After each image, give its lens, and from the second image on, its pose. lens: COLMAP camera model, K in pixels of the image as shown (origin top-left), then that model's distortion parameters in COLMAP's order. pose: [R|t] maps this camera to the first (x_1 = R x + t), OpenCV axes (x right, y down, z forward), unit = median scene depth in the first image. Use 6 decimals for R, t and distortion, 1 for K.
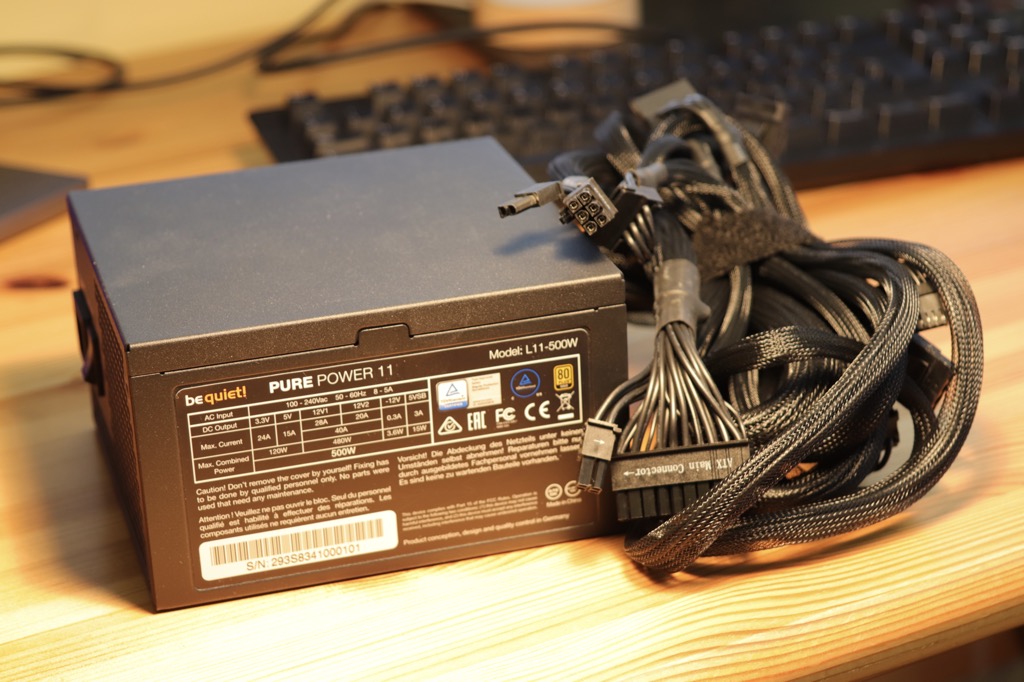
lens RADIAL K [[2709.9, 0, 512.0], [0, 2709.9, 341.0], [0, 0, 1]] dist [0.052087, -0.744258]
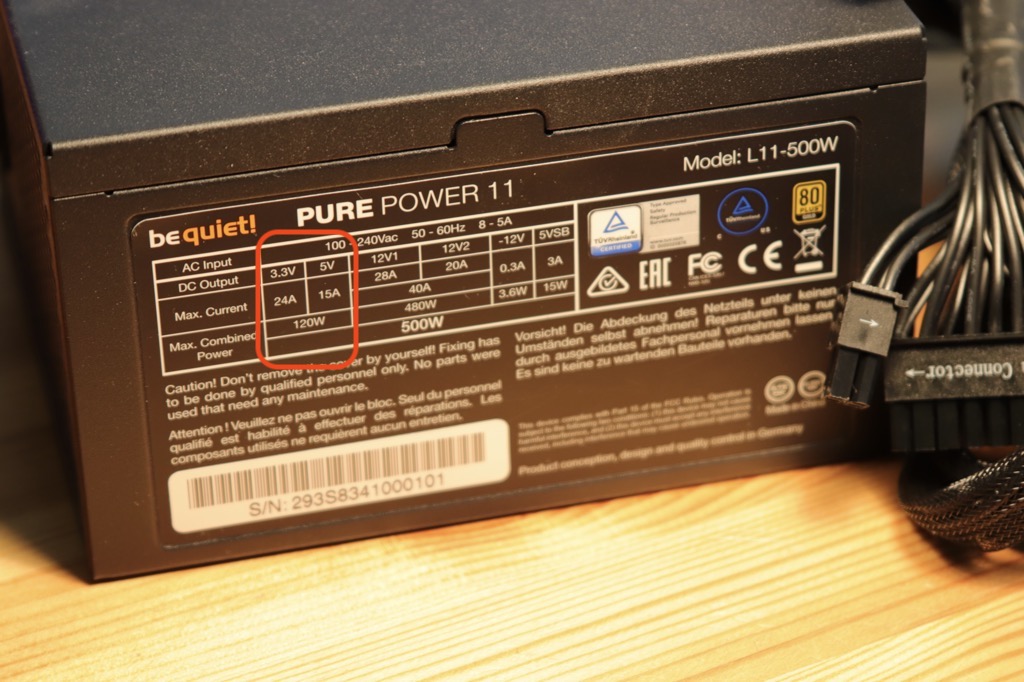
lens RADIAL K [[3455.0, 0, 512.0], [0, 3455.0, 341.0], [0, 0, 1]] dist [-0.009297, -0.046686]
pose [[0.999243, 0.037412, -0.010625, -0.035167], [-0.034972, 0.983872, 0.175420, -0.084297], [0.017017, -0.174915, 0.984436, 0.278834]]
